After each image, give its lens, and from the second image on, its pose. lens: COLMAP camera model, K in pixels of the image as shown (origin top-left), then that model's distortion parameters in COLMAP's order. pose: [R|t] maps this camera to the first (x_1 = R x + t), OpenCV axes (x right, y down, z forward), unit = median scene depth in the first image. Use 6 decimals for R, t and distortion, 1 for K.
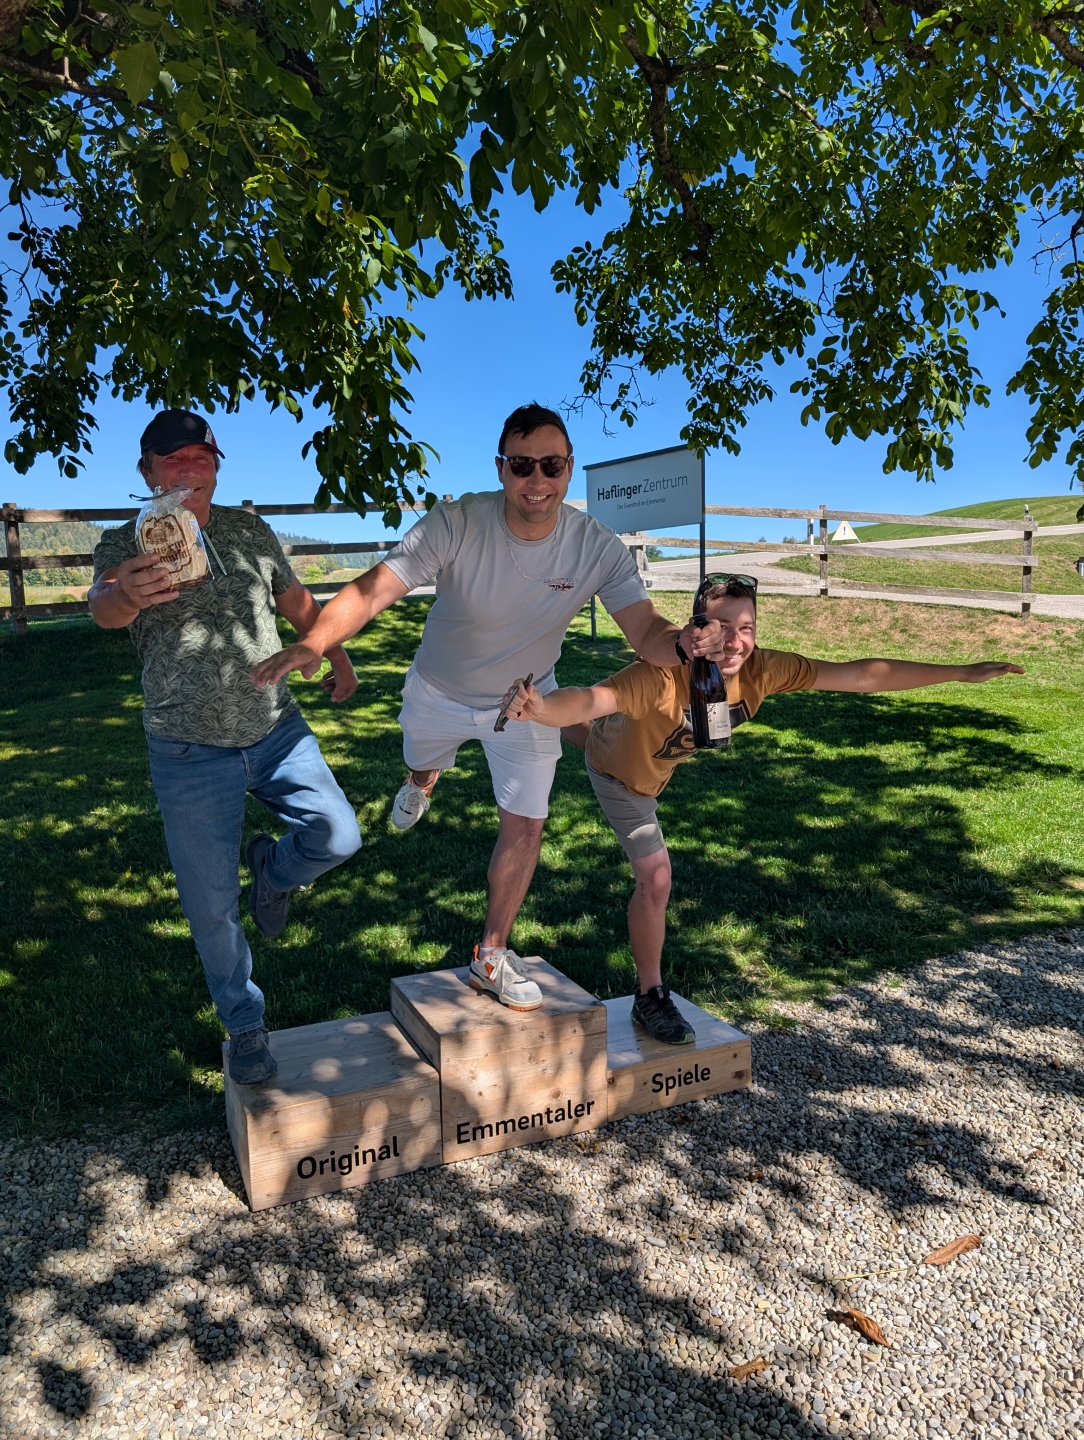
lens RADIAL K [[1015.8, 0, 542.2], [0, 1015.8, 721.1], [0, 0, 1]] dist [0.018377, -0.006533]
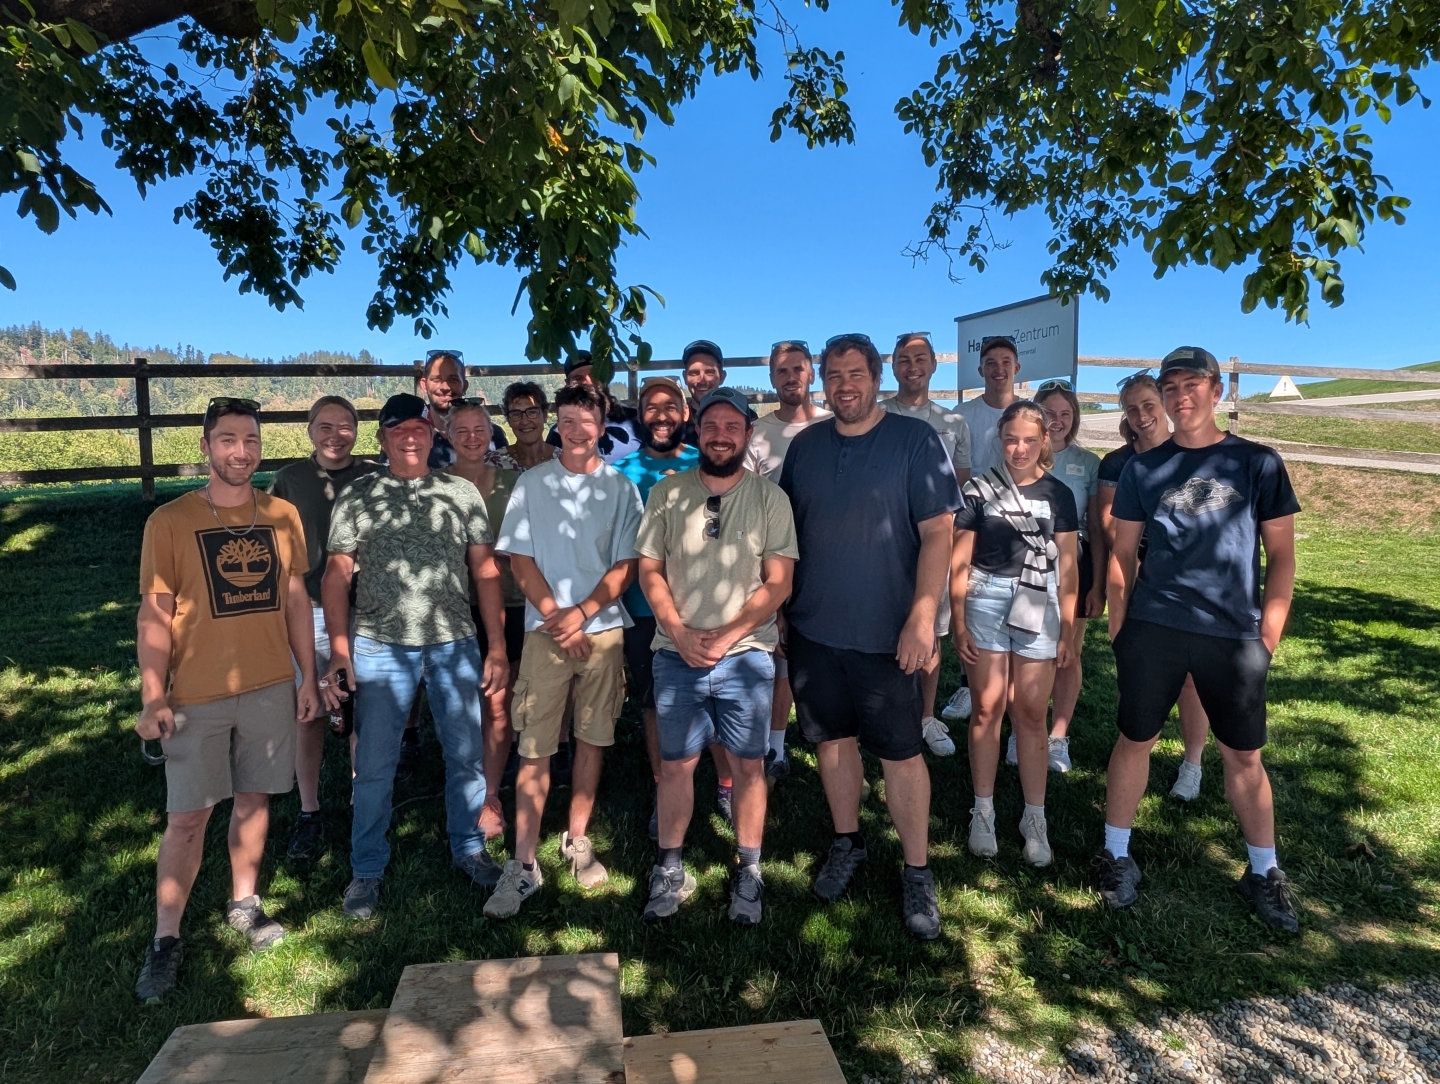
lens RADIAL K [[926.7, 0, 717.8], [0, 926.7, 543.3], [0, 0, 1]] dist [-0.014043, -0.012751]
pose [[0.964840, 0.043083, -0.259284, 0.086229], [-0.047287, 0.998831, -0.009996, -0.027045], [0.258551, 0.021905, 0.965749, 0.144901]]
